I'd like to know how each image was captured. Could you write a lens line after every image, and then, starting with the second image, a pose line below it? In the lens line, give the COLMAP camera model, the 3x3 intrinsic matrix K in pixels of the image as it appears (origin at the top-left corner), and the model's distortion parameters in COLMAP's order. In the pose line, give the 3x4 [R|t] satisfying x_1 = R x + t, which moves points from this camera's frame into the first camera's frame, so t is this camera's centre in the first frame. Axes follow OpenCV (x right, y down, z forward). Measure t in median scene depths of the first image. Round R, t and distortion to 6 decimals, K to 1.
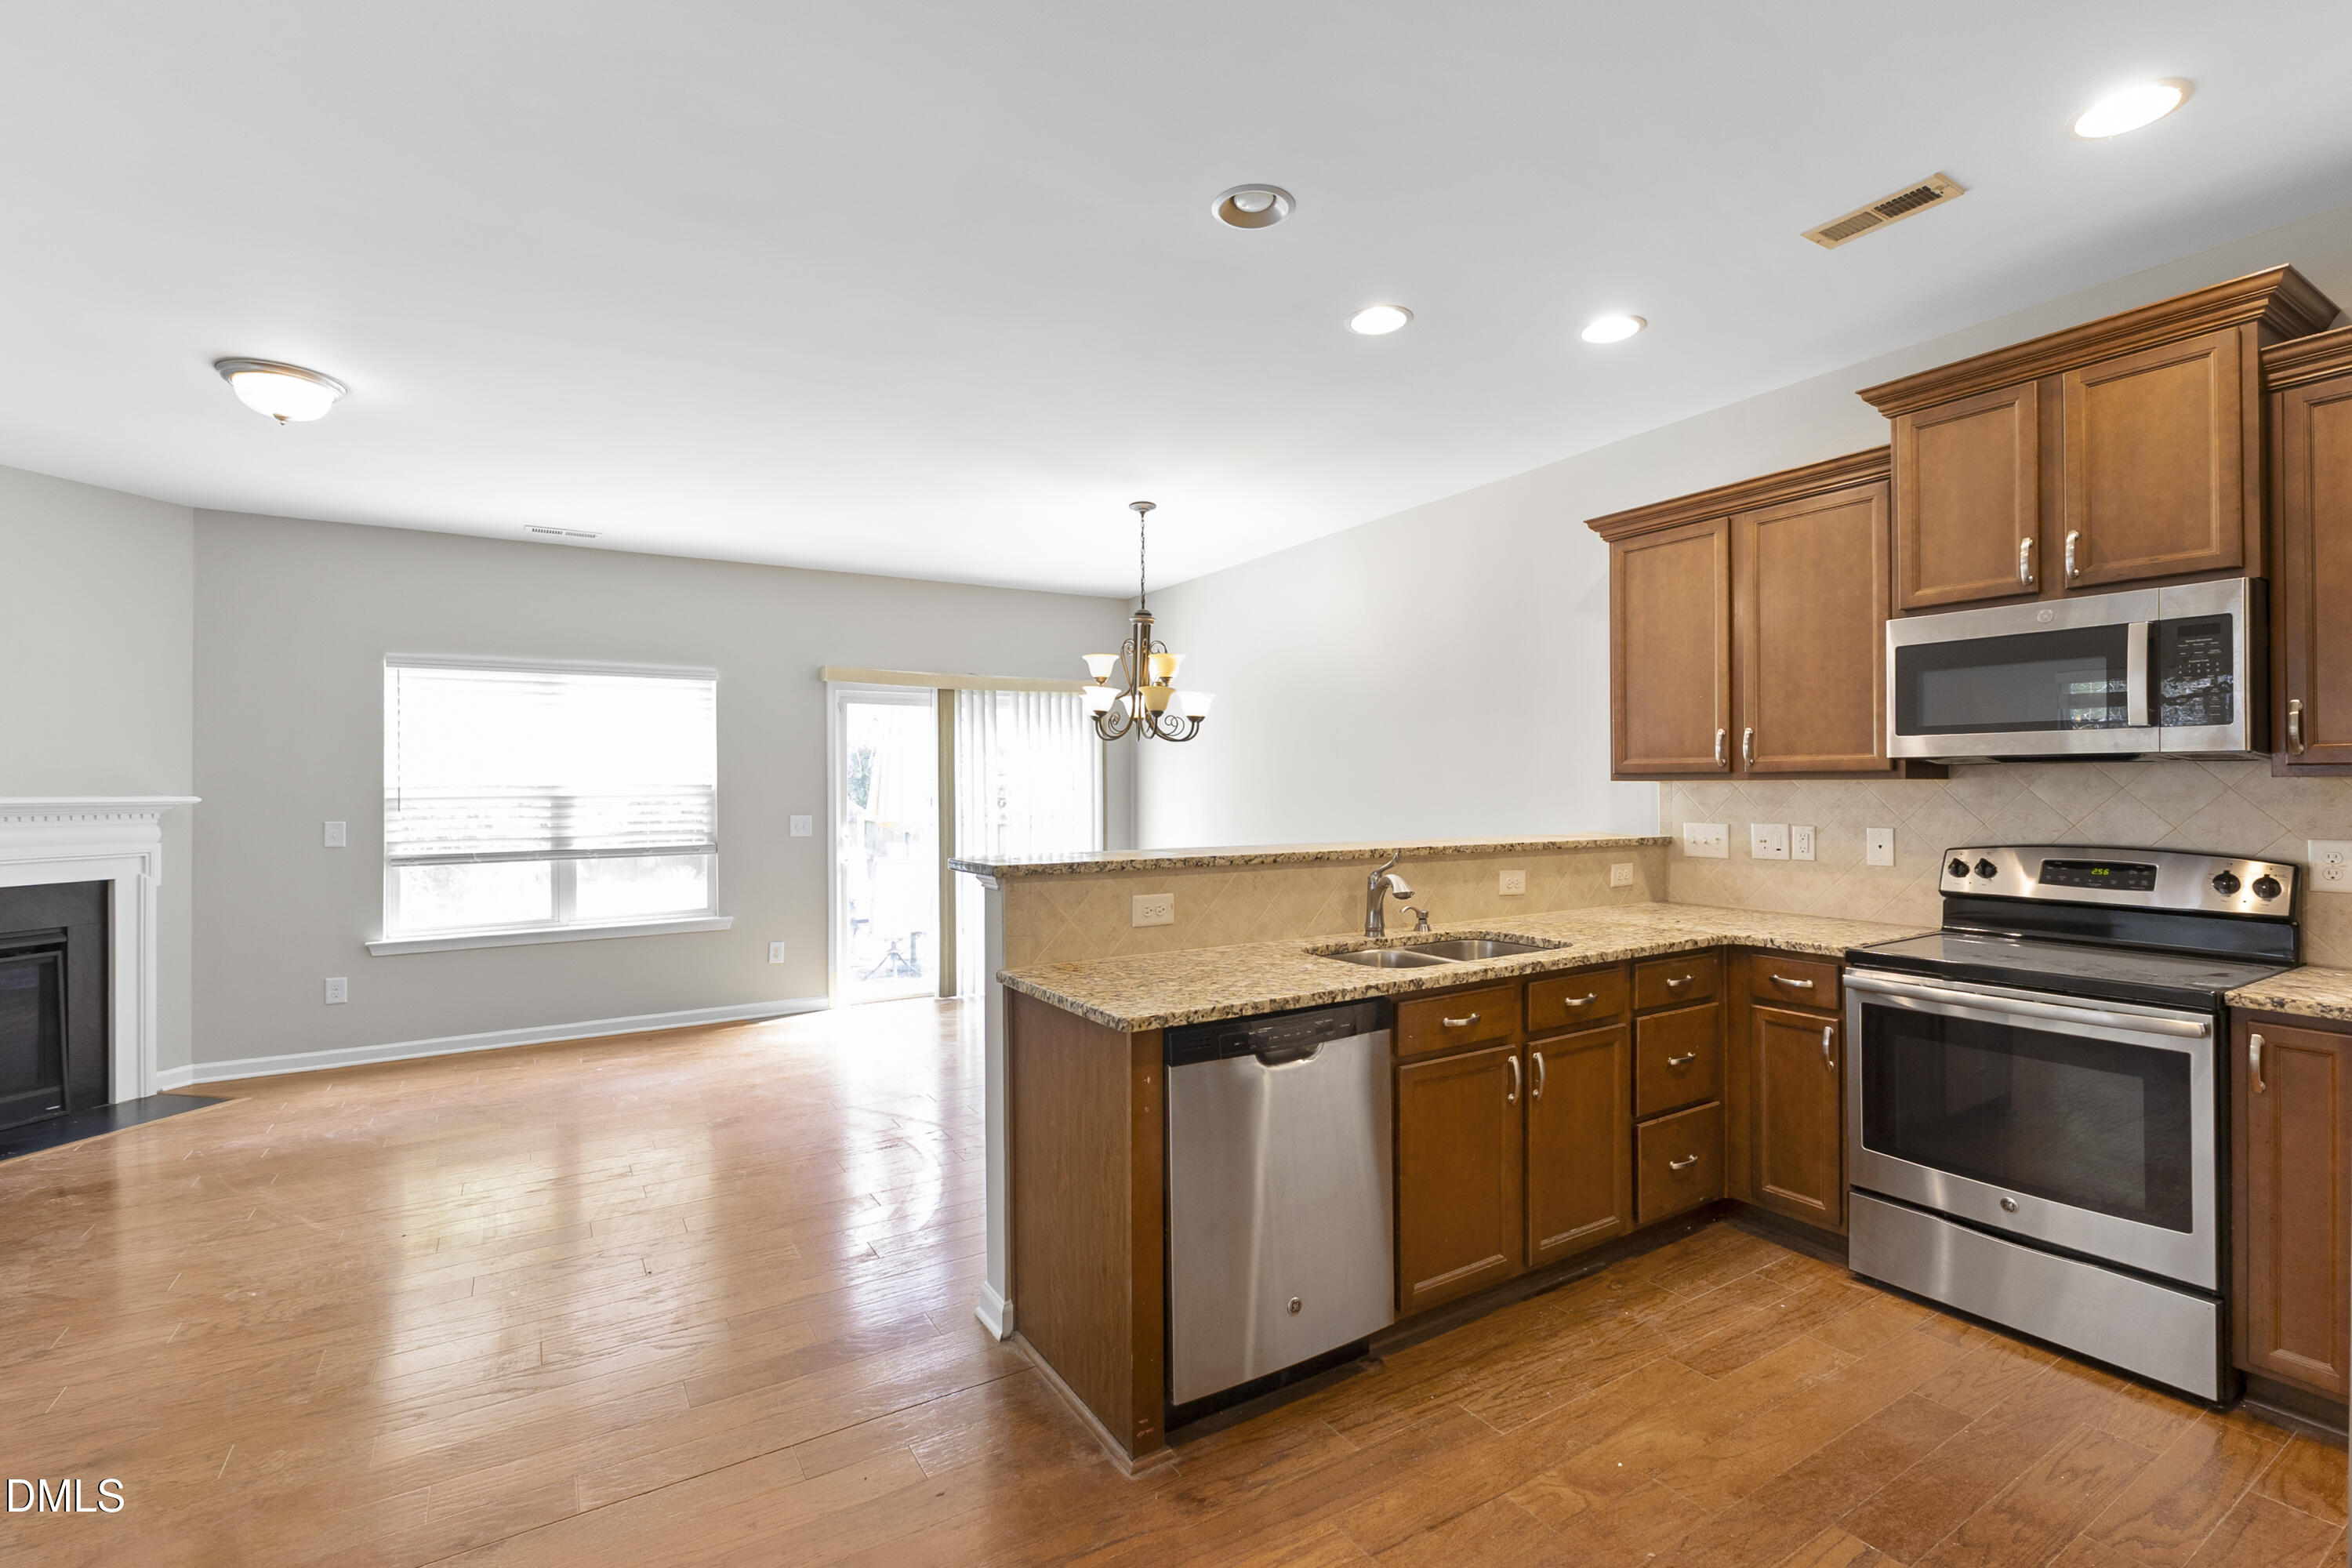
lens RADIAL K [[1047.0, 0, 1176.0], [0, 1047.0, 784.0], [0, 0, 1]] dist [-0.003323, -0.000394]
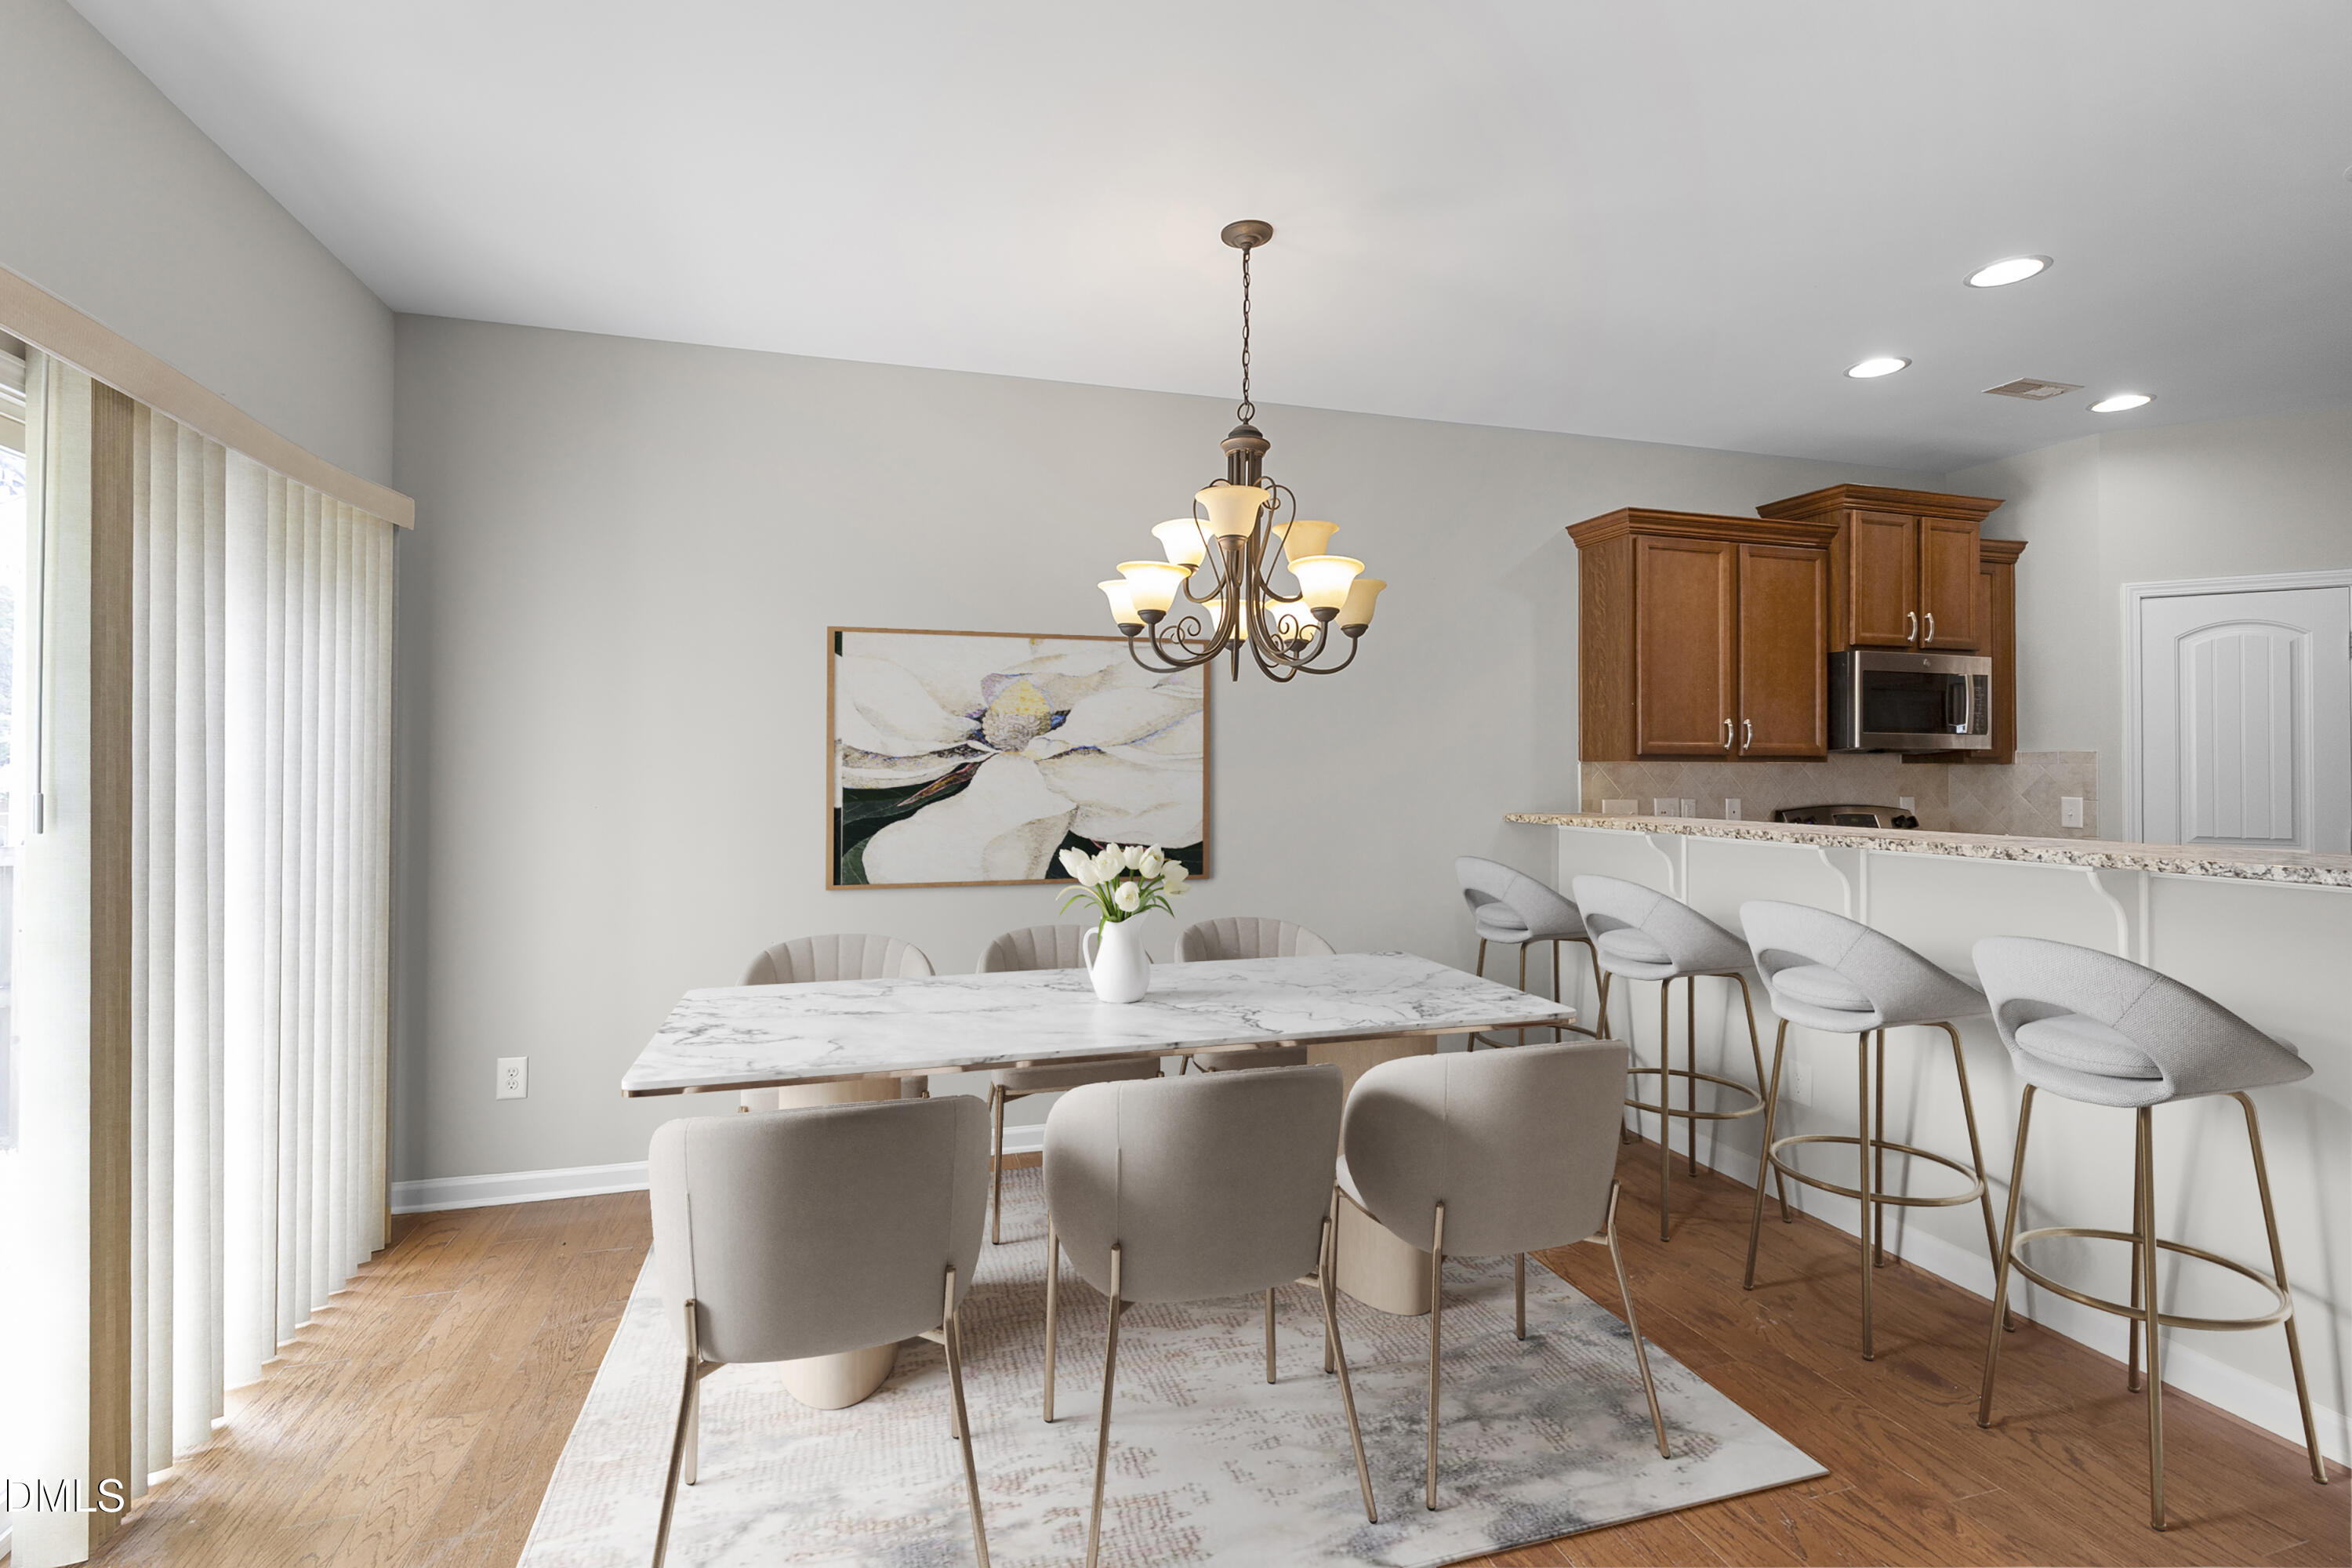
lens RADIAL K [[1042.0, 0, 1174.7], [0, 1042.0, 758.8], [0, 0, 1]] dist [-0.005709, 0.000130]
pose [[0.267227, 0.014967, 0.963517, -0.760165], [-0.006774, 0.999884, -0.013654, 0.013402], [-0.963610, -0.002878, 0.267298, 1.243122]]
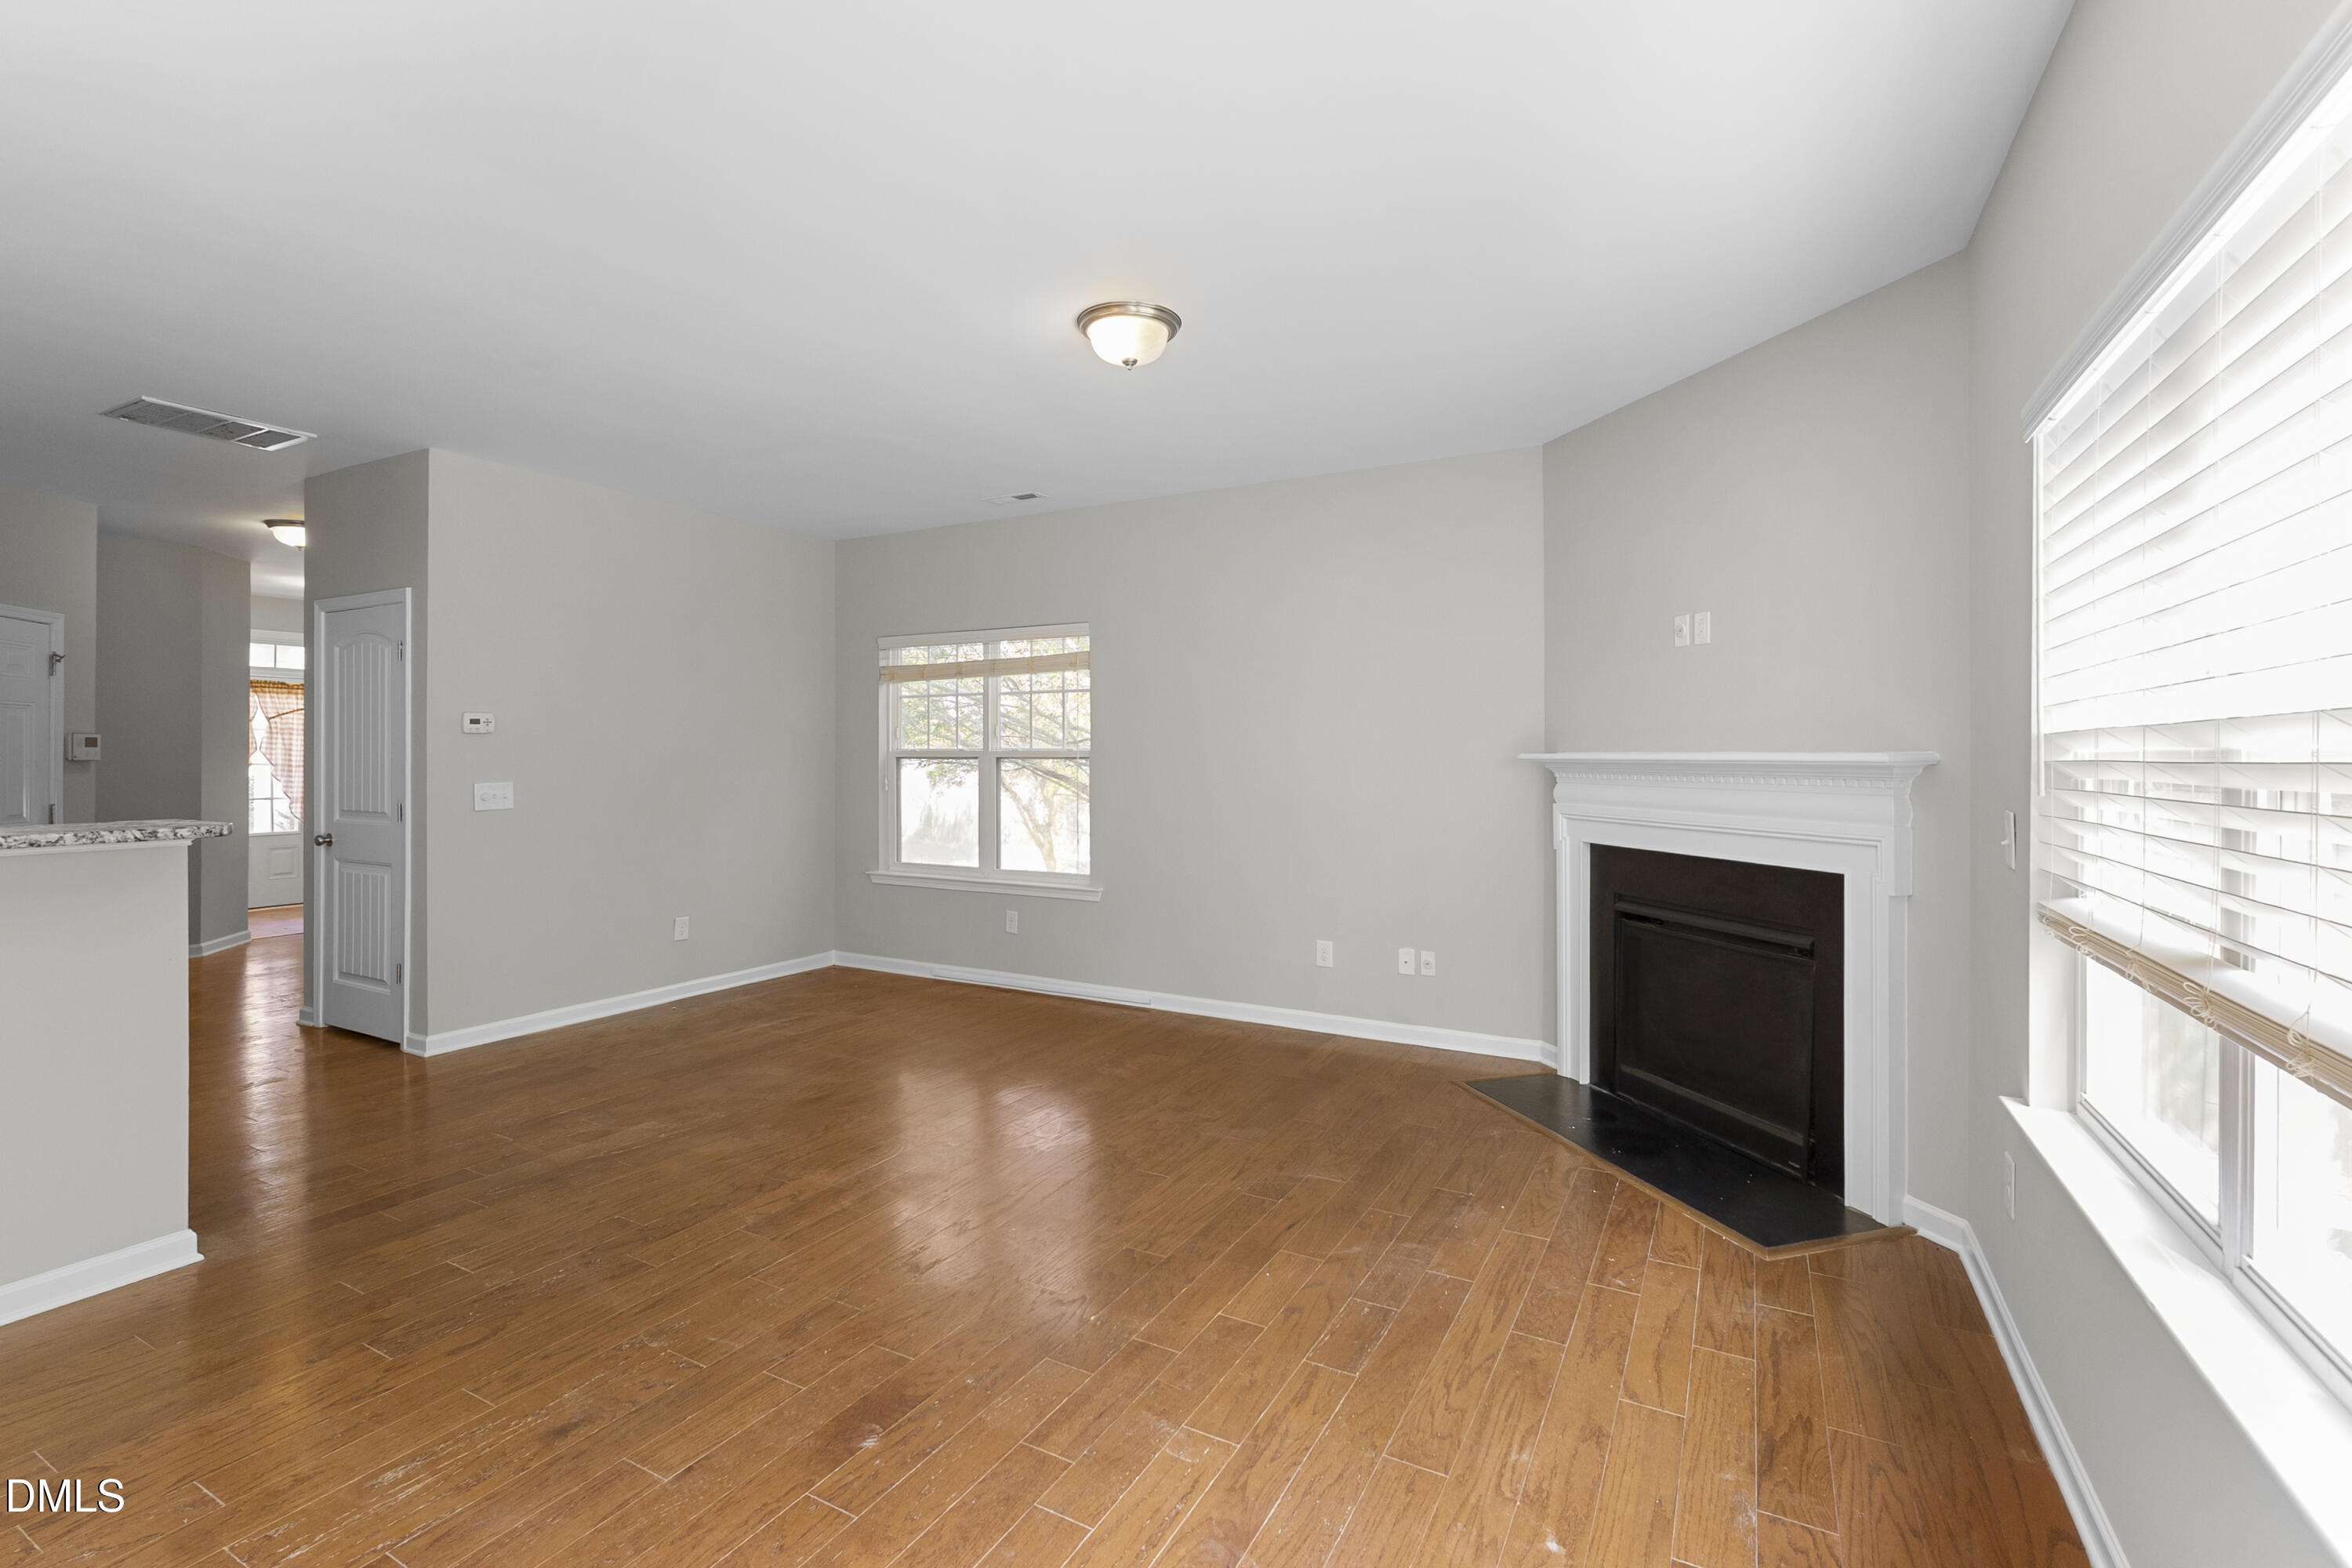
lens RADIAL K [[1045.7, 0, 1181.0], [0, 1045.7, 761.5], [0, 0, 1]] dist [0.000900, 0.000032]
pose [[-0.869650, 0.008215, -0.493600, -0.389884], [0.005899, 0.999963, 0.006250, 0.013428], [0.493634, 0.002523, -0.869666, 1.750580]]
